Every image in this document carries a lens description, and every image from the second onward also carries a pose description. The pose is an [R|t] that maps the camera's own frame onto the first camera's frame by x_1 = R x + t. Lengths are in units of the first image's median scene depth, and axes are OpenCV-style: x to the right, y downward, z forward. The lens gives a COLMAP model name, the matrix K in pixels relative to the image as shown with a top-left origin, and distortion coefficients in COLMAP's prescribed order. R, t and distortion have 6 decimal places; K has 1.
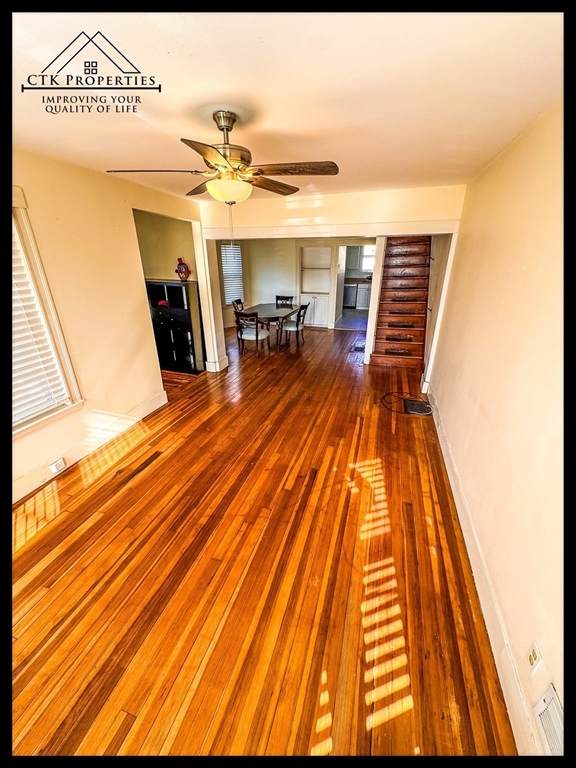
lens RADIAL K [[306.2, 0, 286.4], [0, 306.2, 384.4], [0, 0, 1]] dist [-0.003786, -0.000160]
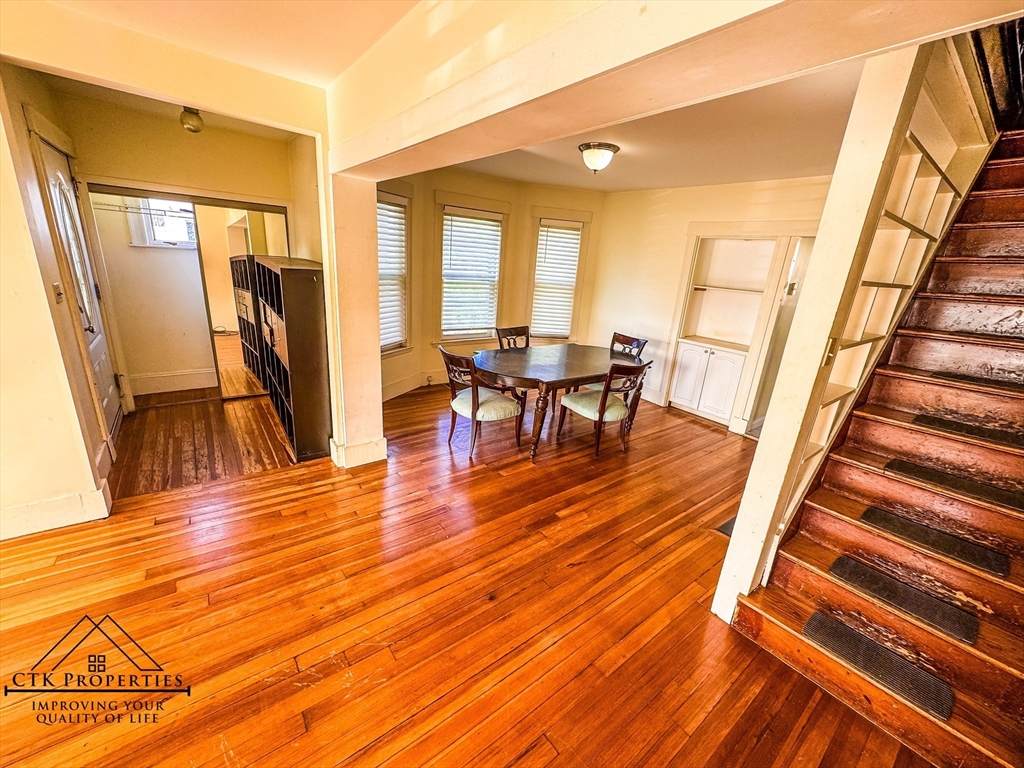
lens RADIAL K [[408.2, 0, 513.2], [0, 408.2, 385.7], [0, 0, 1]] dist [-0.003786, -0.000160]
pose [[0.822603, 0.232754, -0.518796, 0.251688], [-0.293966, 0.955075, -0.037625, -0.197853], [0.486732, 0.183459, 0.854070, 0.558065]]
